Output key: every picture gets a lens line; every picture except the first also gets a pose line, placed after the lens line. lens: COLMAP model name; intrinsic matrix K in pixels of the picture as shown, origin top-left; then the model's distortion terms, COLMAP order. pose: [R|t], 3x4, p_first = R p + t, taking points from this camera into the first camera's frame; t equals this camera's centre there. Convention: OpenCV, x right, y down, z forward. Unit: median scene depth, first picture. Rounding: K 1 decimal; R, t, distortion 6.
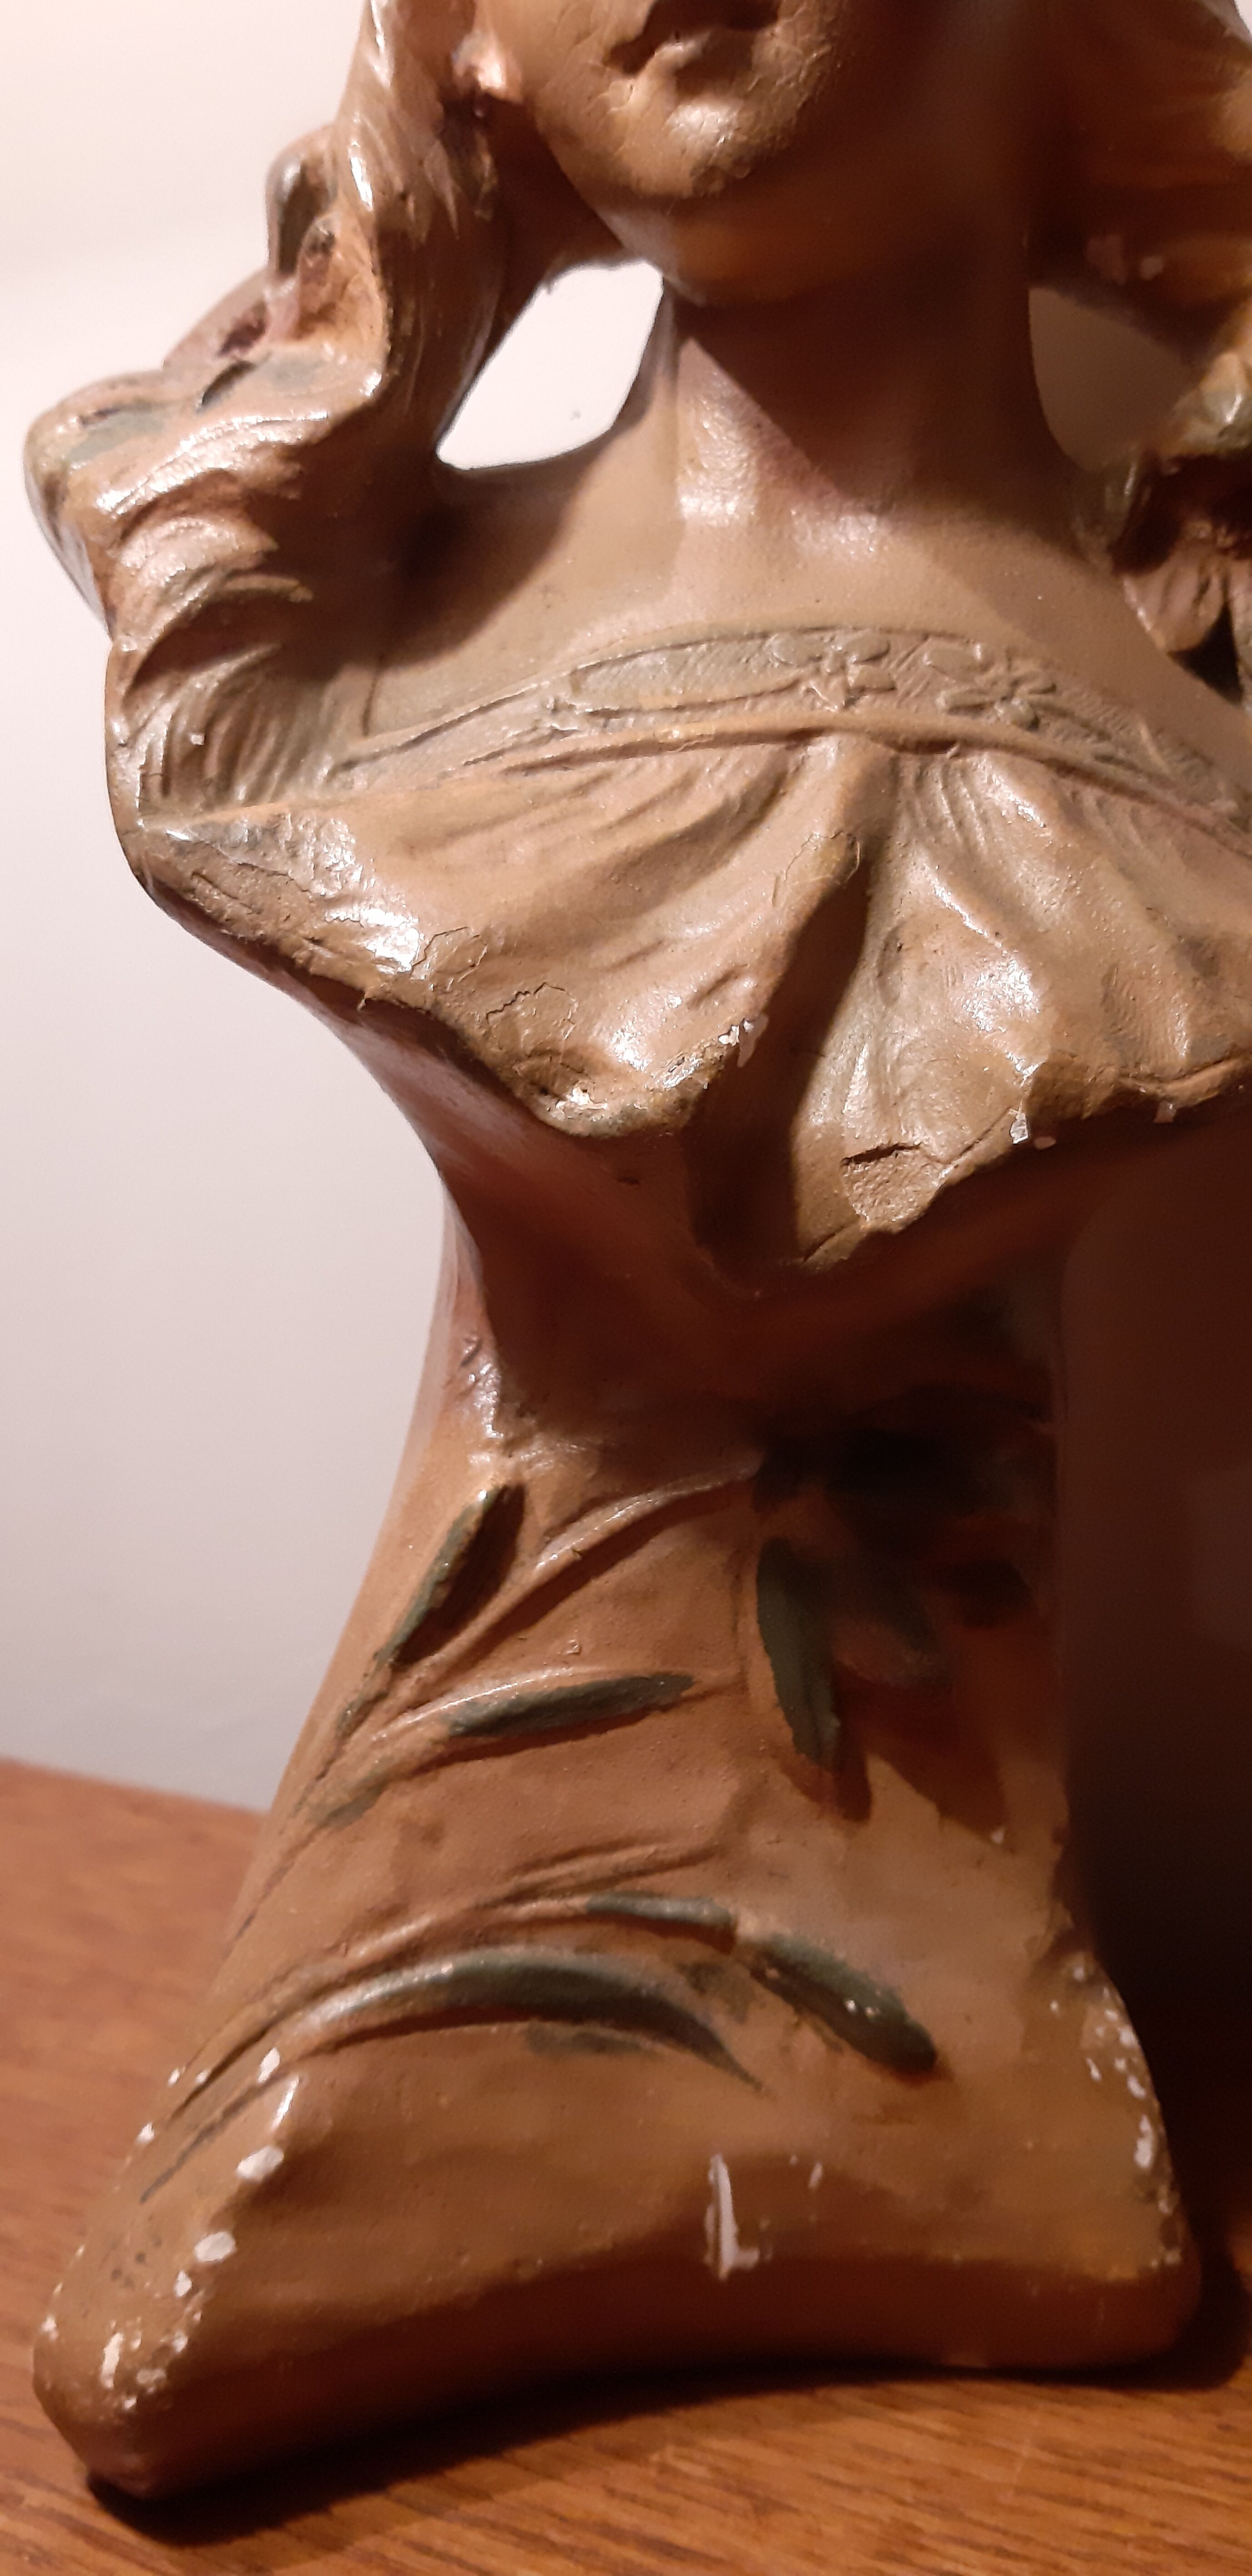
lens RADIAL K [[2069.1, 0, 594.1], [0, 2069.1, 1295.3], [0, 0, 1]] dist [0.126792, -0.343852]
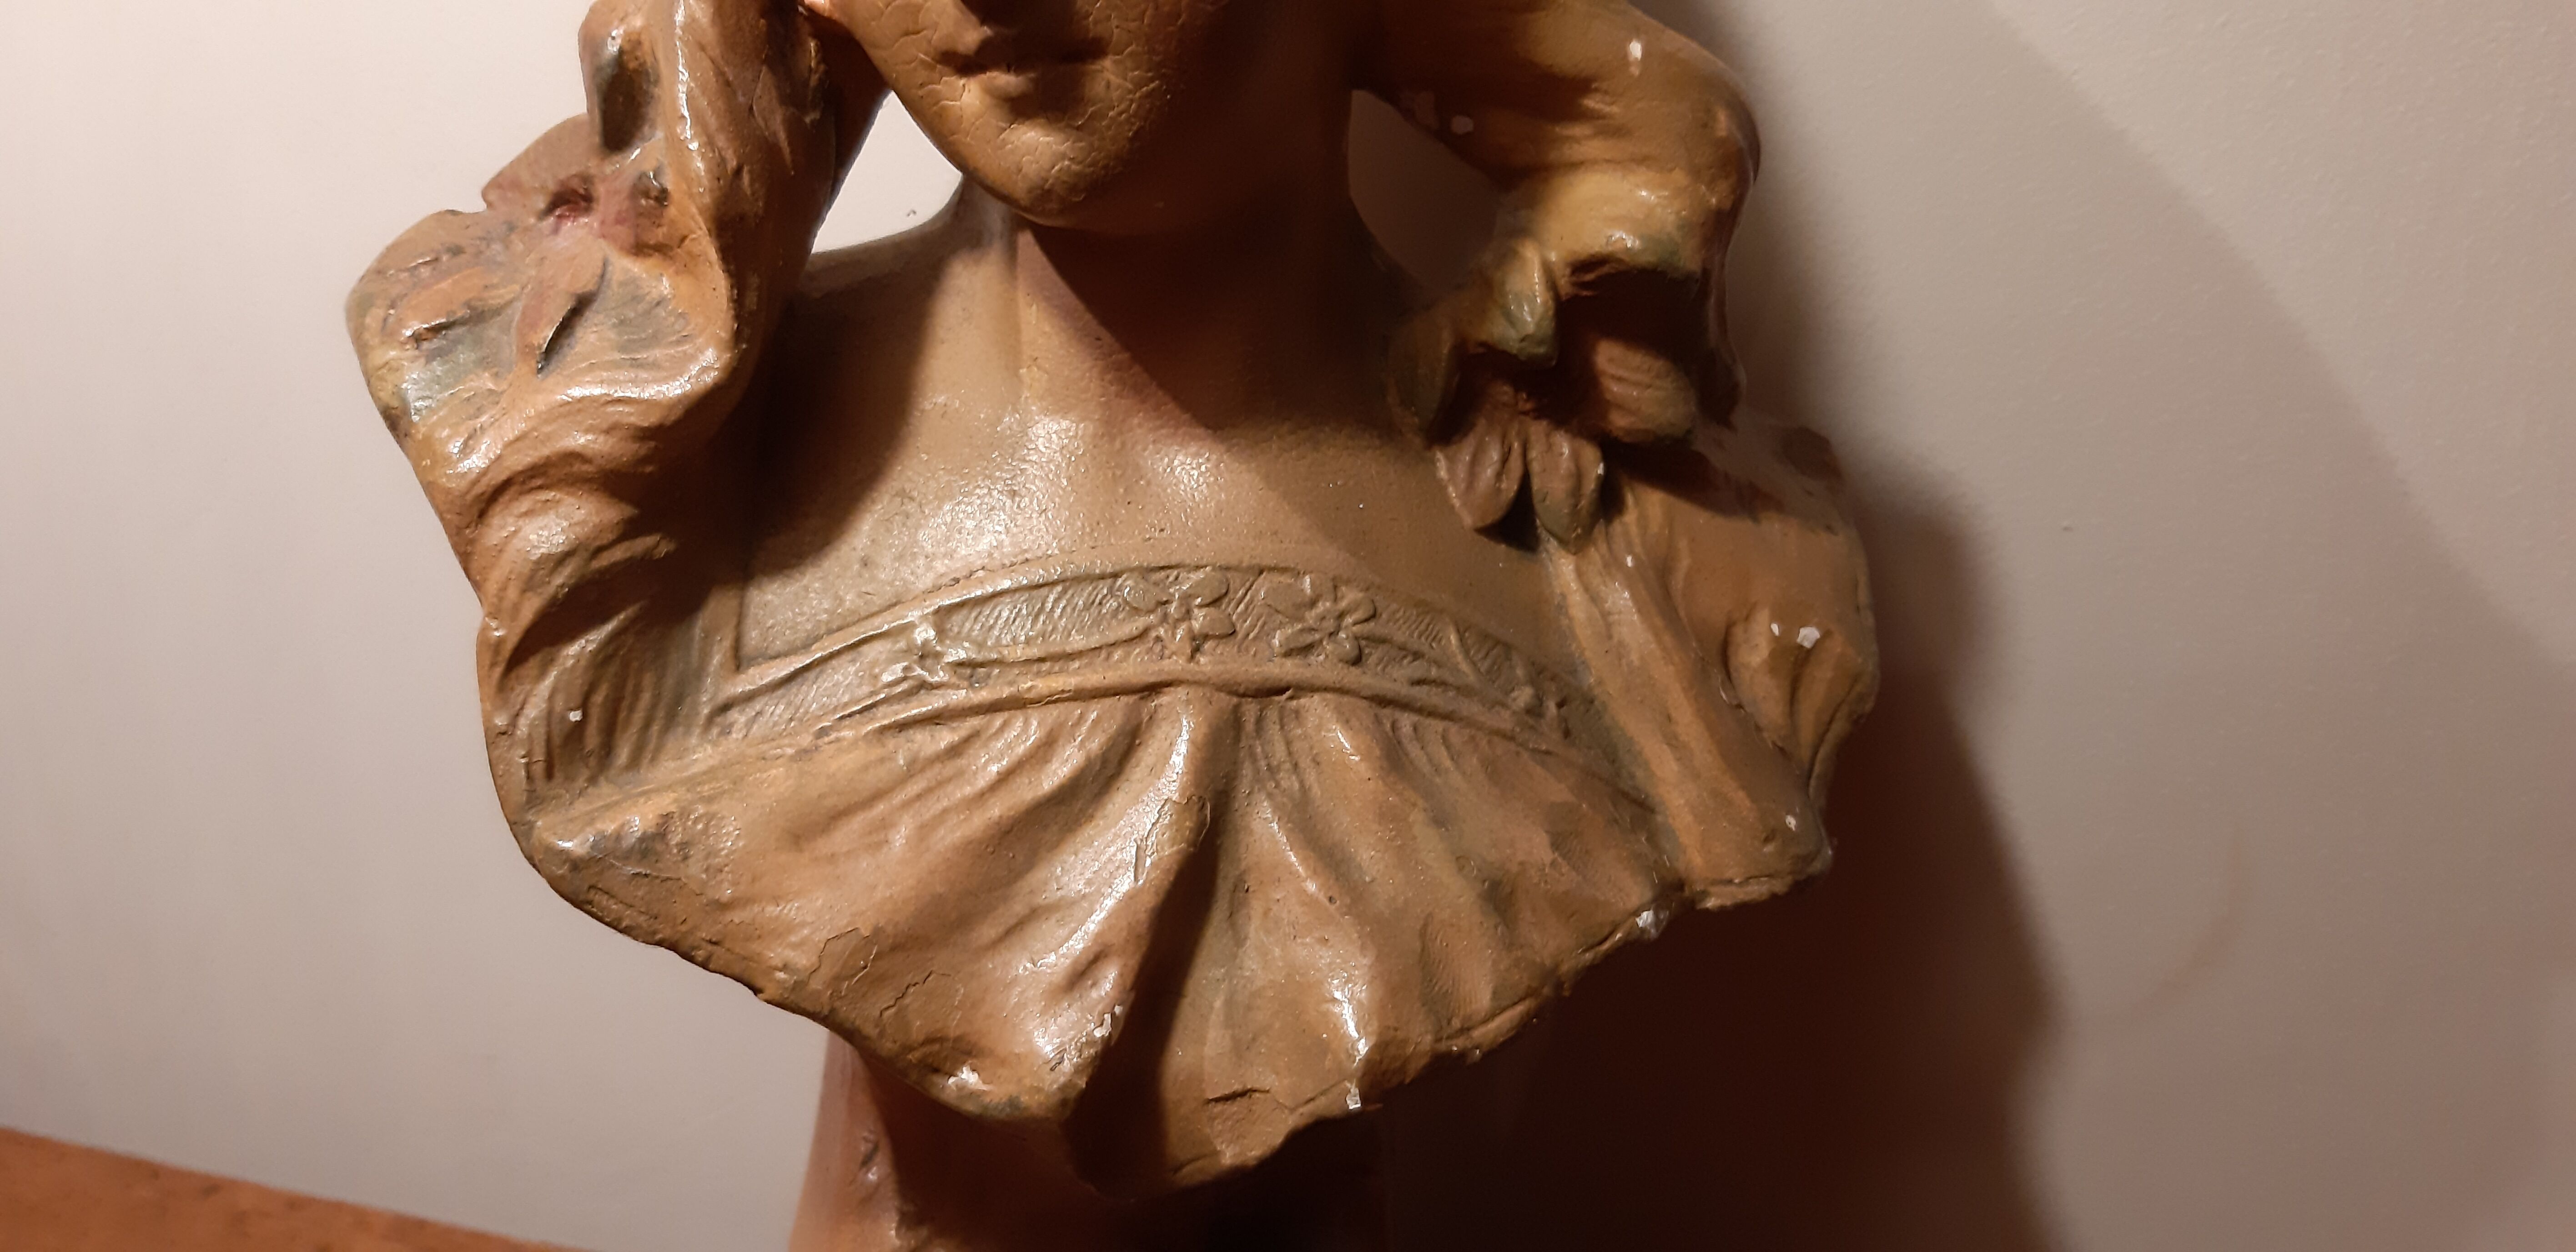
lens RADIAL K [[2069.1, 0, 1293.0], [0, 2069.1, 659.4], [0, 0, 1]] dist [0.126792, -0.343852]
pose [[0.984585, -0.056393, 0.165568, -0.007765], [0.020718, 0.977536, 0.209748, -0.502869], [-0.173677, -0.203084, 0.963635, -0.064351]]
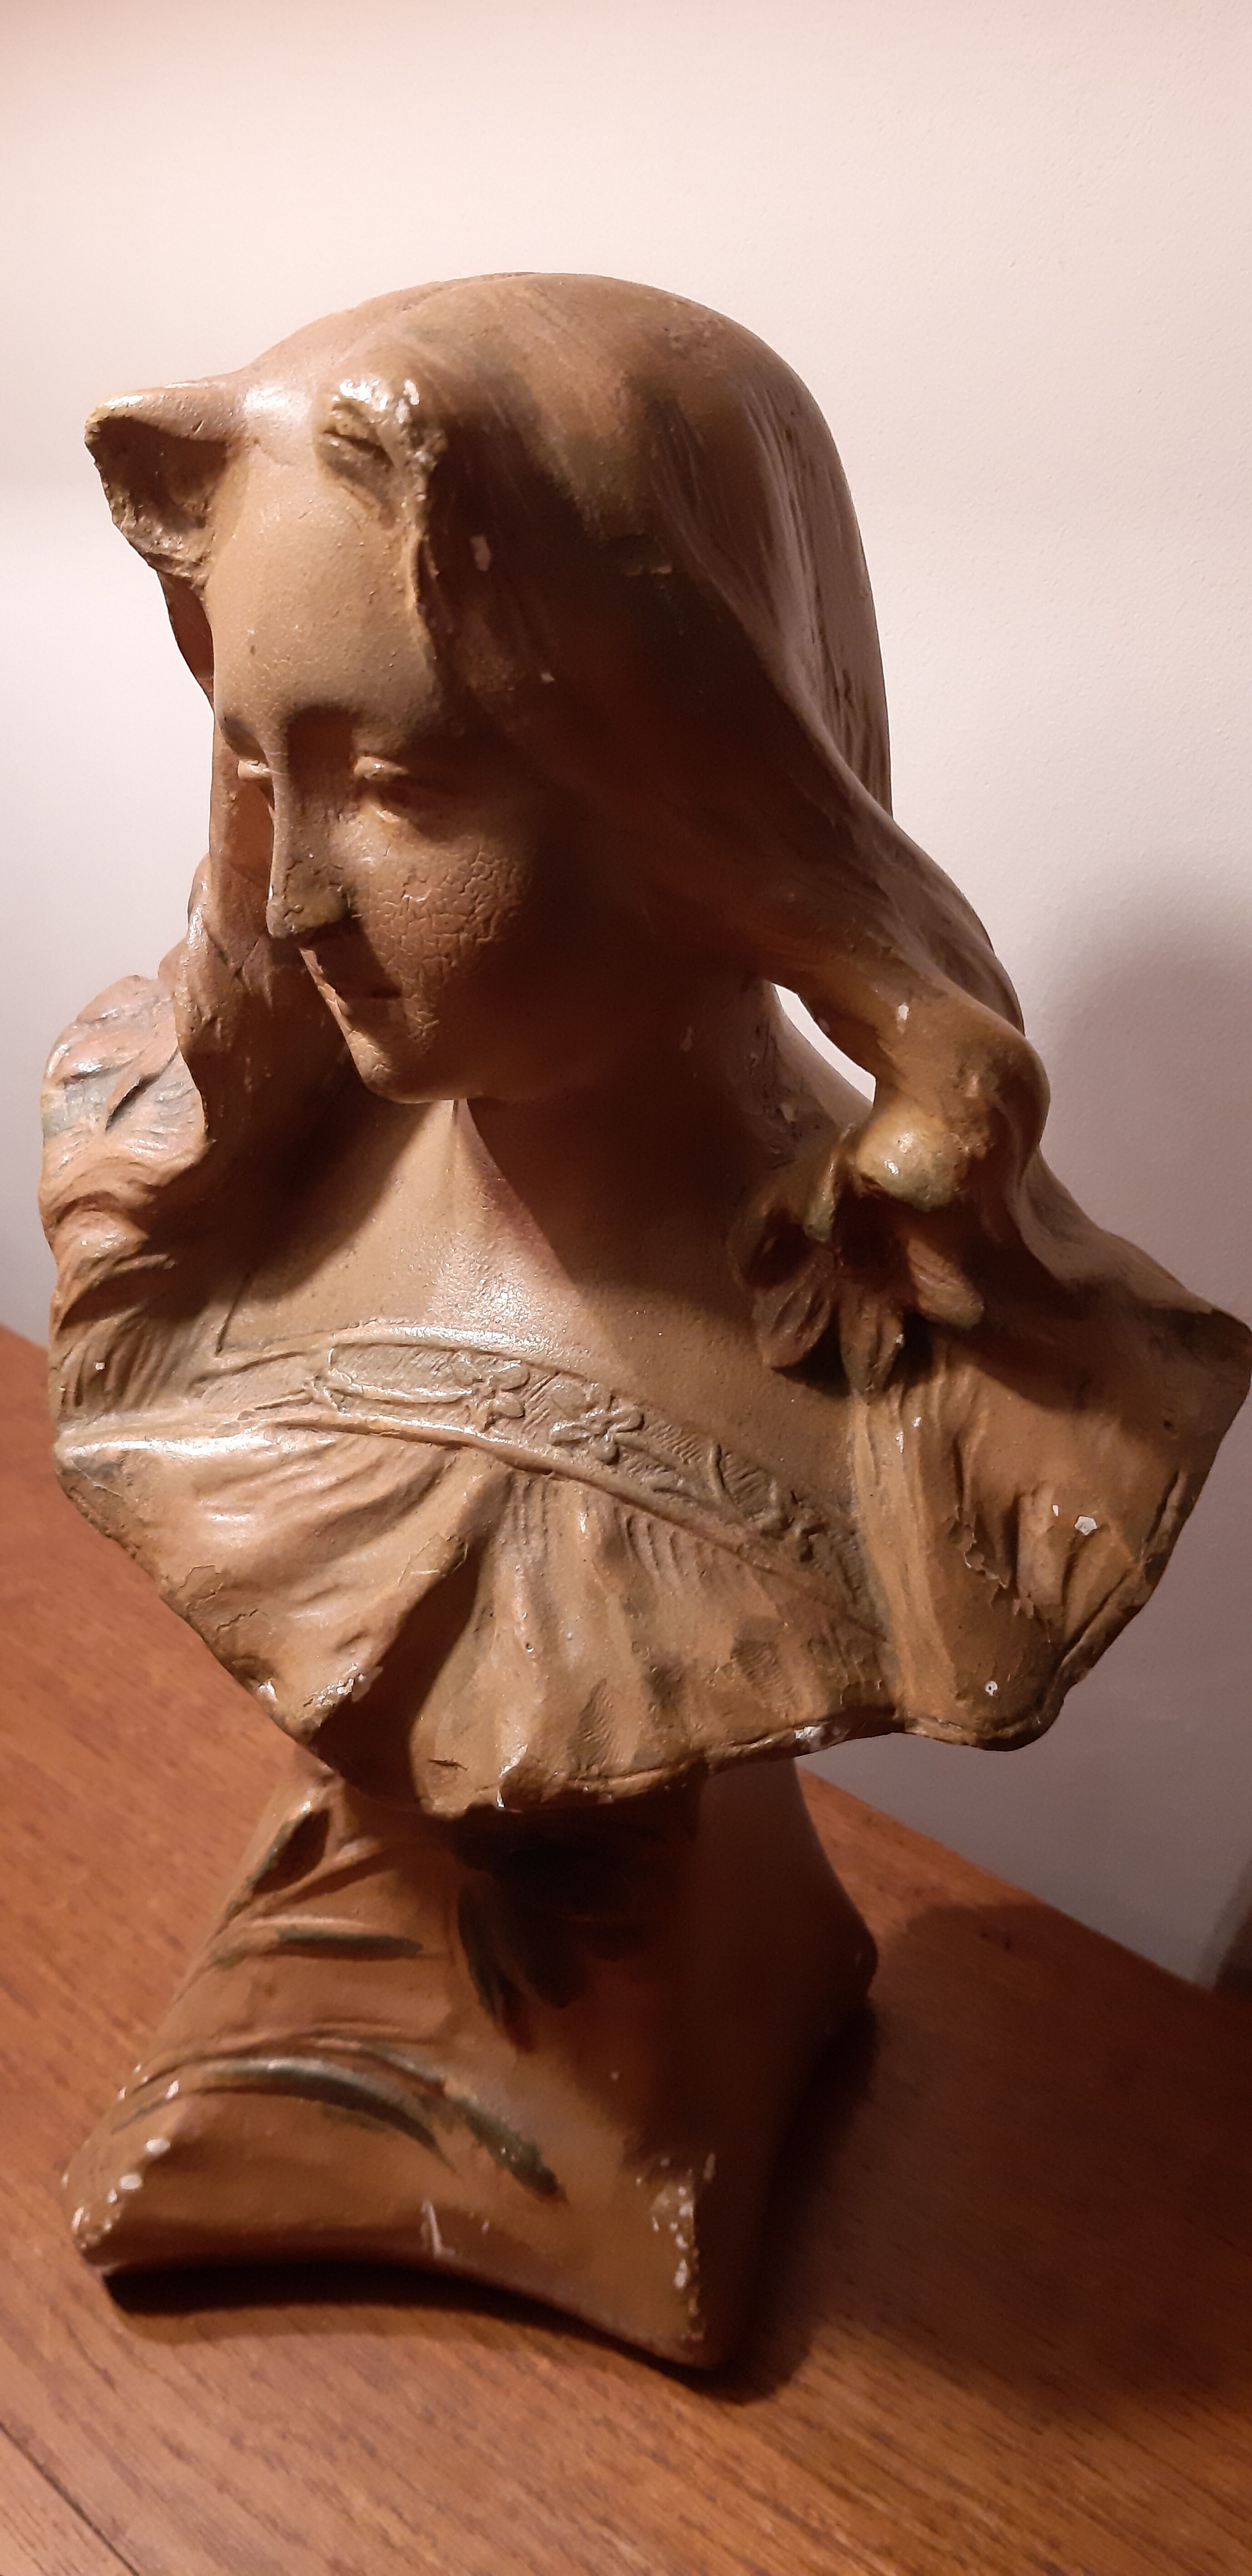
lens RADIAL K [[2069.1, 0, 594.1], [0, 2069.1, 1295.3], [0, 0, 1]] dist [0.126792, -0.343852]
pose [[0.926439, 0.158581, -0.341414, 0.643265], [-0.035636, 0.939812, 0.339828, -0.833675], [0.374755, -0.302664, 0.876329, -0.169319]]
